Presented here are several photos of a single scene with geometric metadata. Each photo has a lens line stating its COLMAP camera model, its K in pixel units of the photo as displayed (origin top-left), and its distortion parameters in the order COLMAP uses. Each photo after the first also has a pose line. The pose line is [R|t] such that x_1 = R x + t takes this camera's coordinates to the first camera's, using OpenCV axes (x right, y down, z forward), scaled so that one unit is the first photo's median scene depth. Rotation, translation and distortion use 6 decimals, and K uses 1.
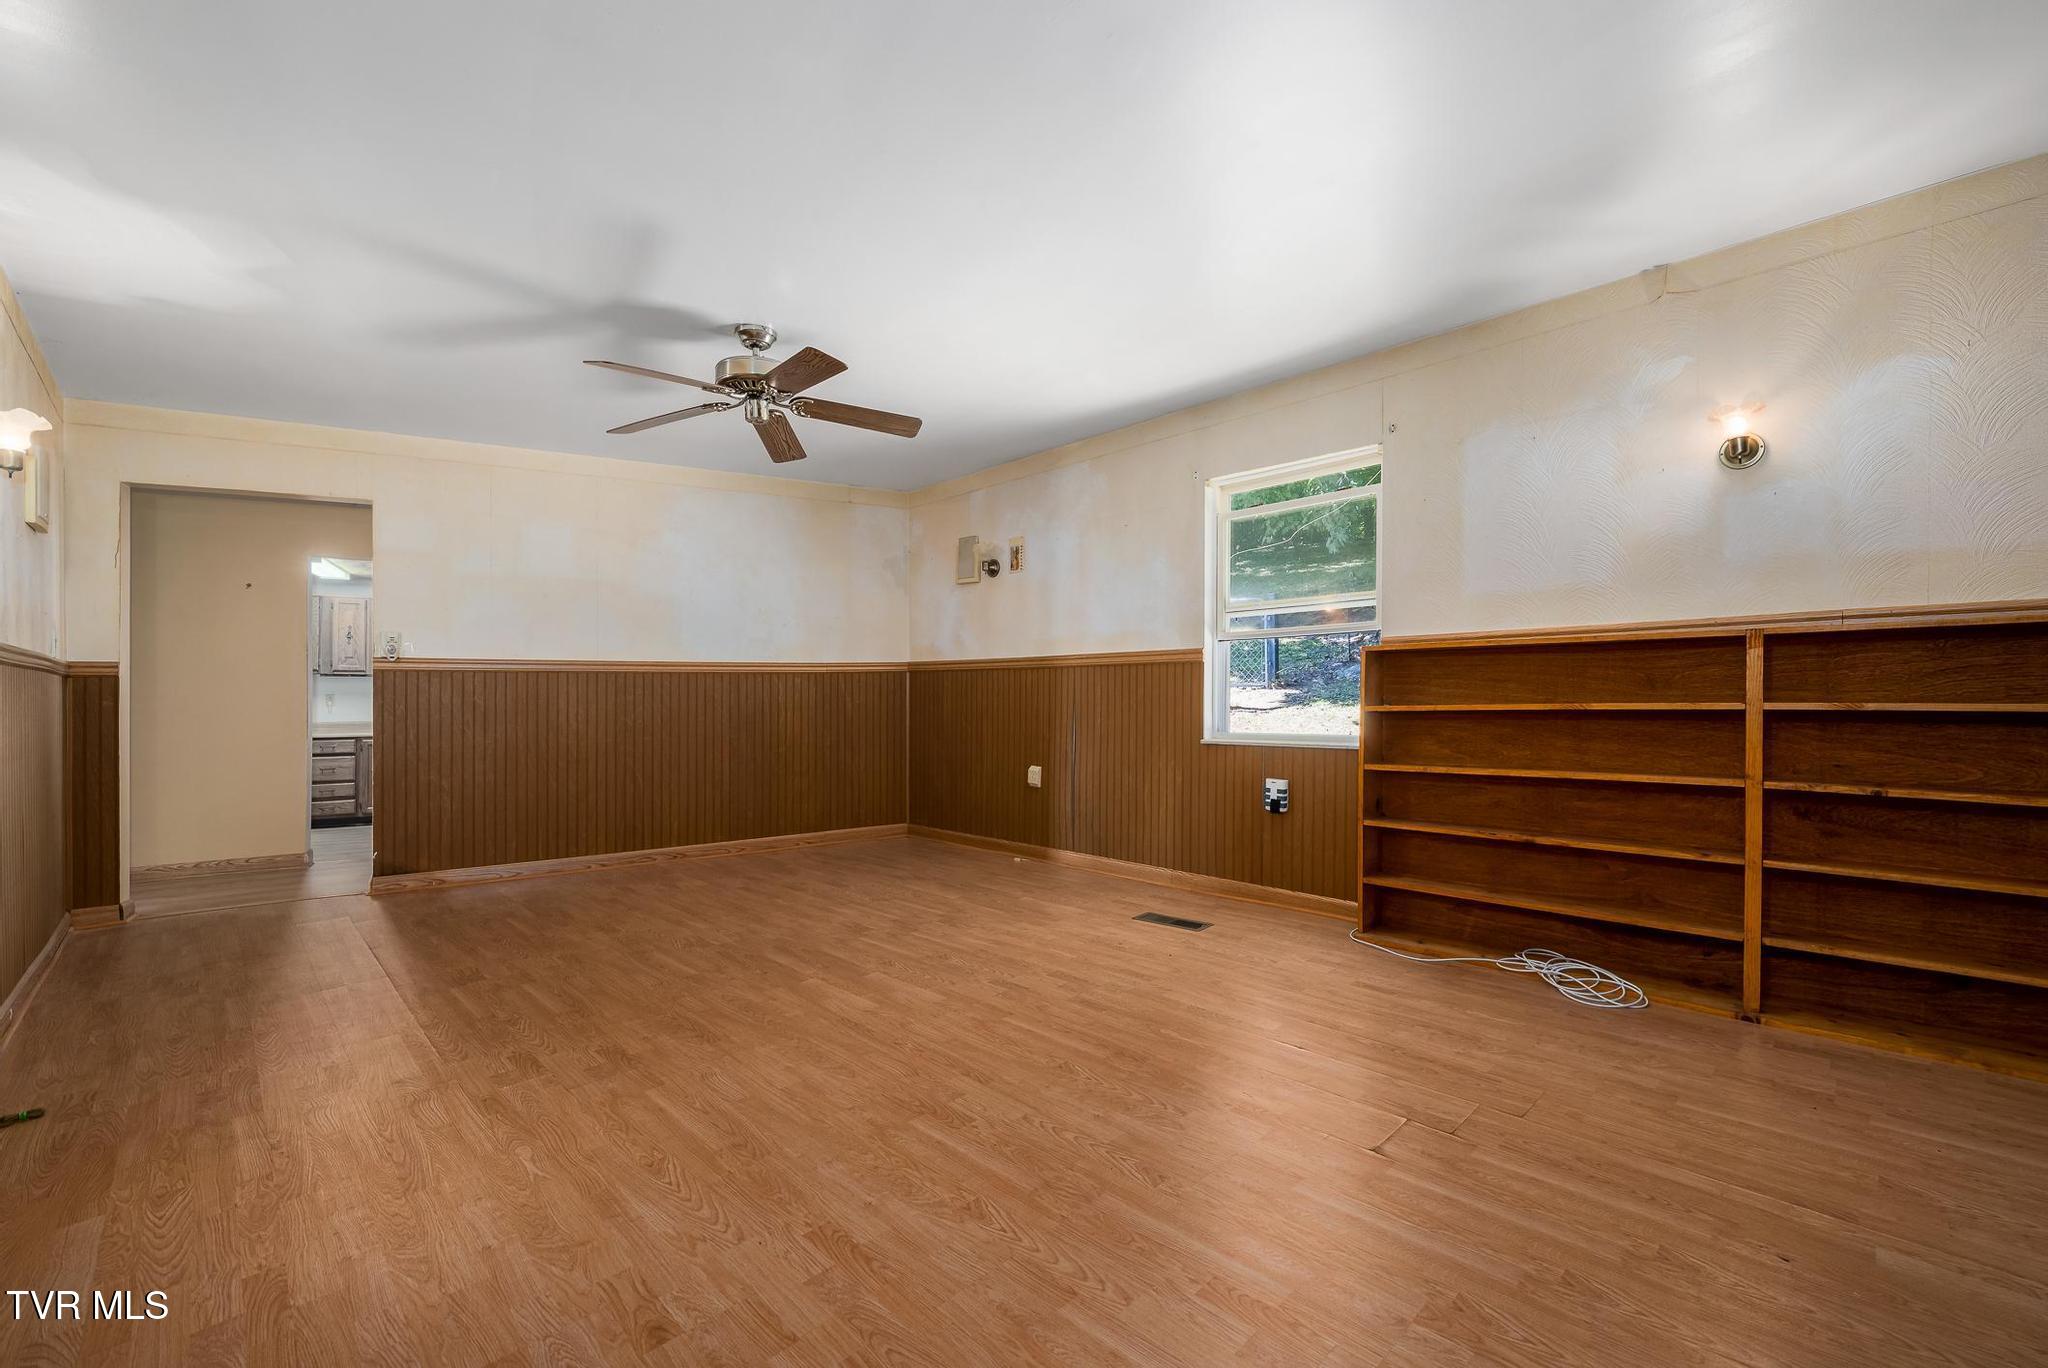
lens RADIAL K [[839.9, 0, 1021.0], [0, 839.9, 680.3], [0, 0, 1]] dist [-0.000132, -0.000006]
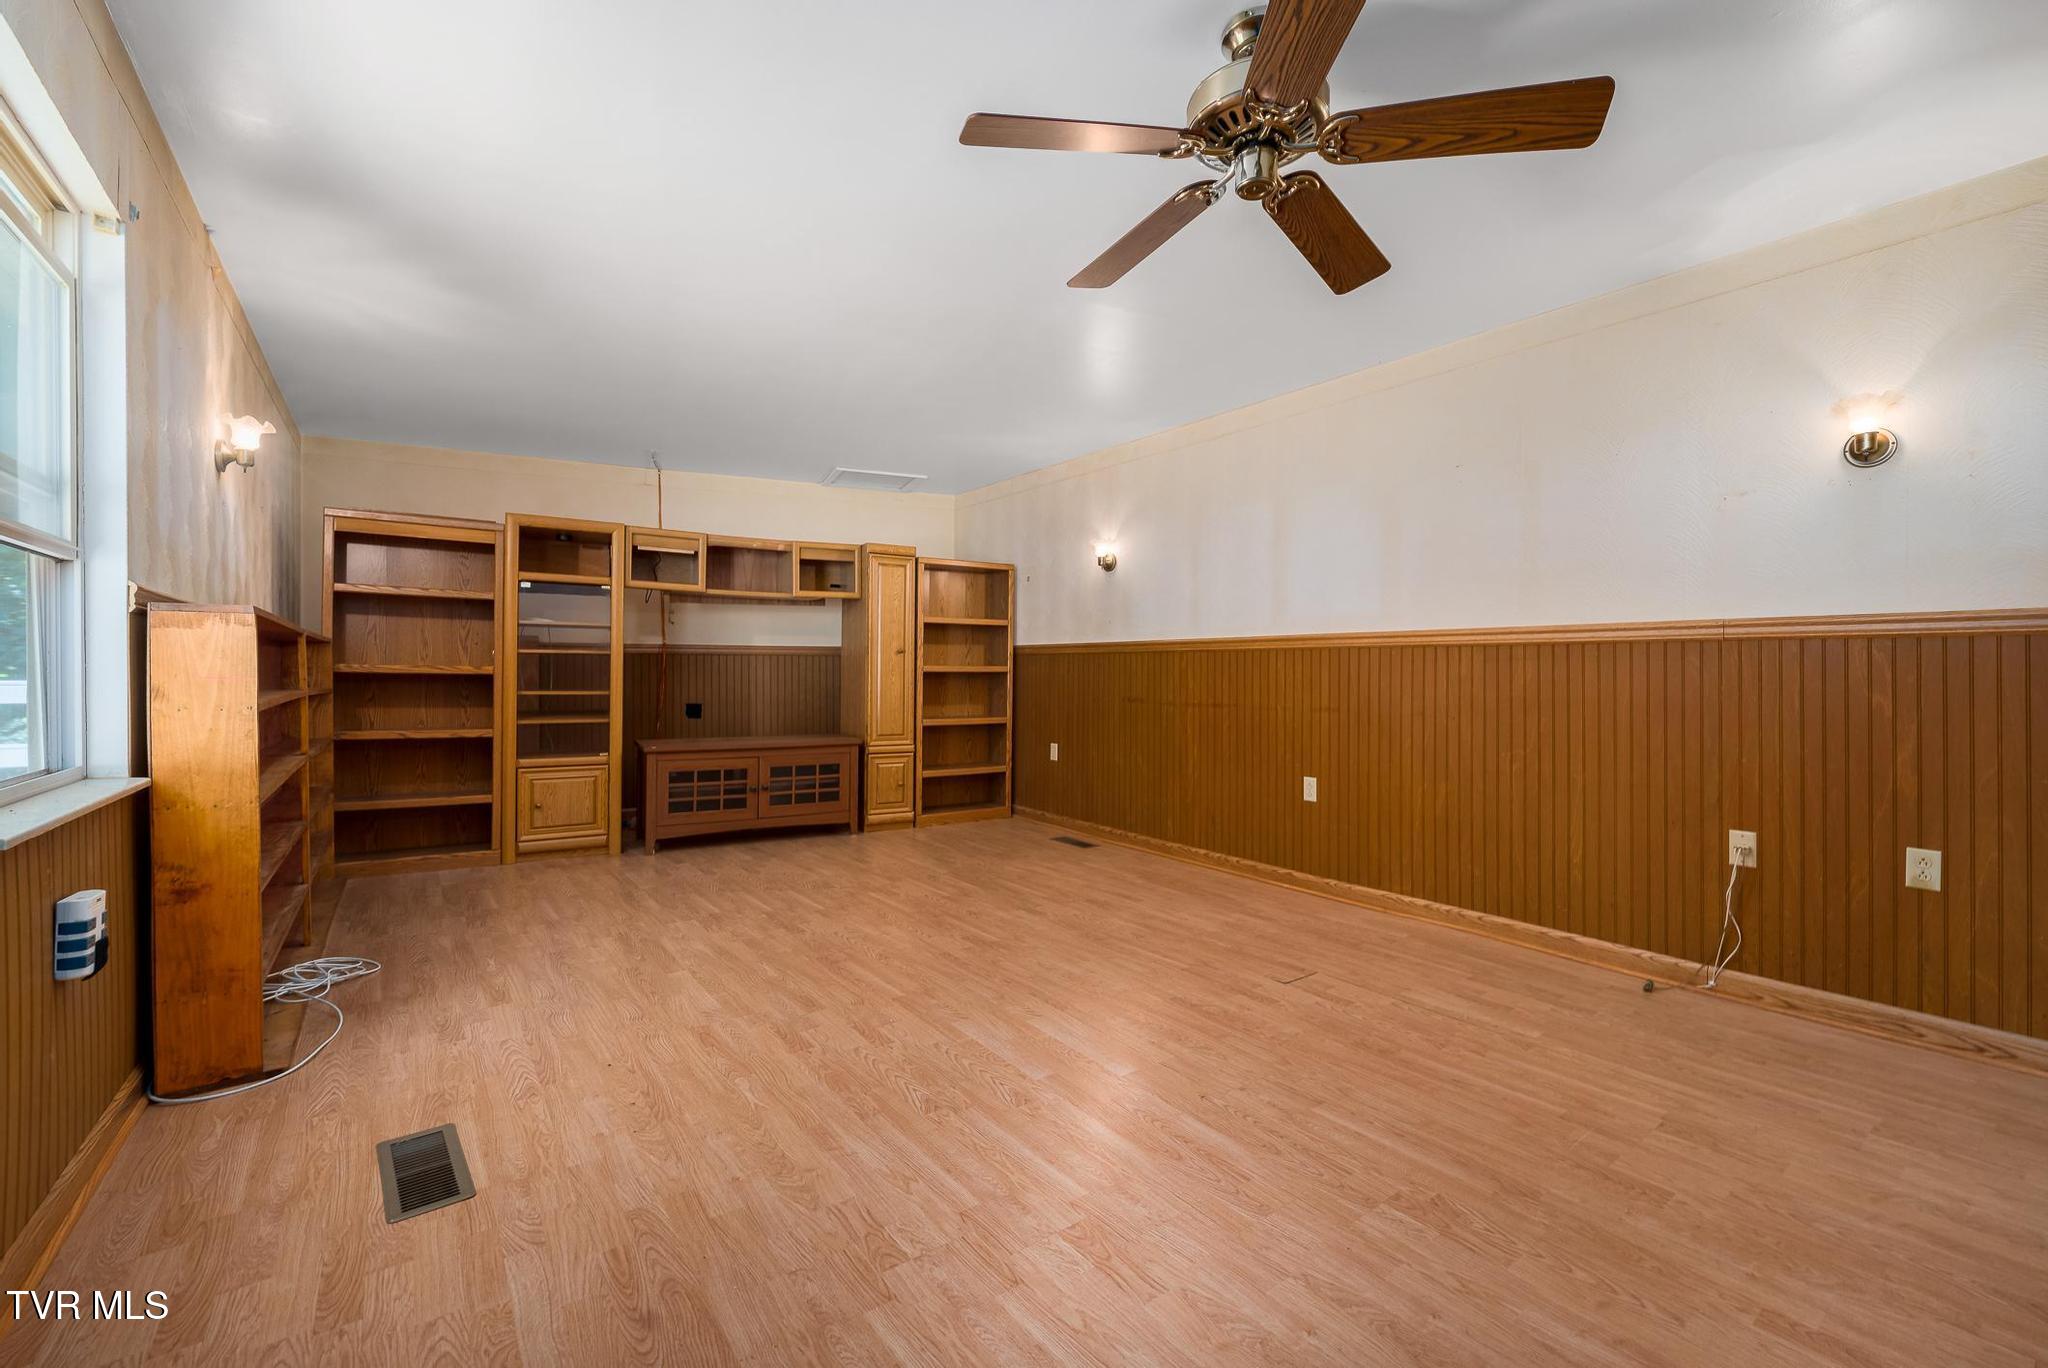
lens RADIAL K [[839.9, 0, 1022.7], [0, 839.9, 679.5], [0, 0, 1]] dist [-0.000132, -0.000006]
pose [[-0.991547, 0.006500, 0.129588, -0.283636], [0.004842, 0.999902, -0.013100, 0.030326], [-0.129661, -0.012362, -0.991481, 1.896951]]
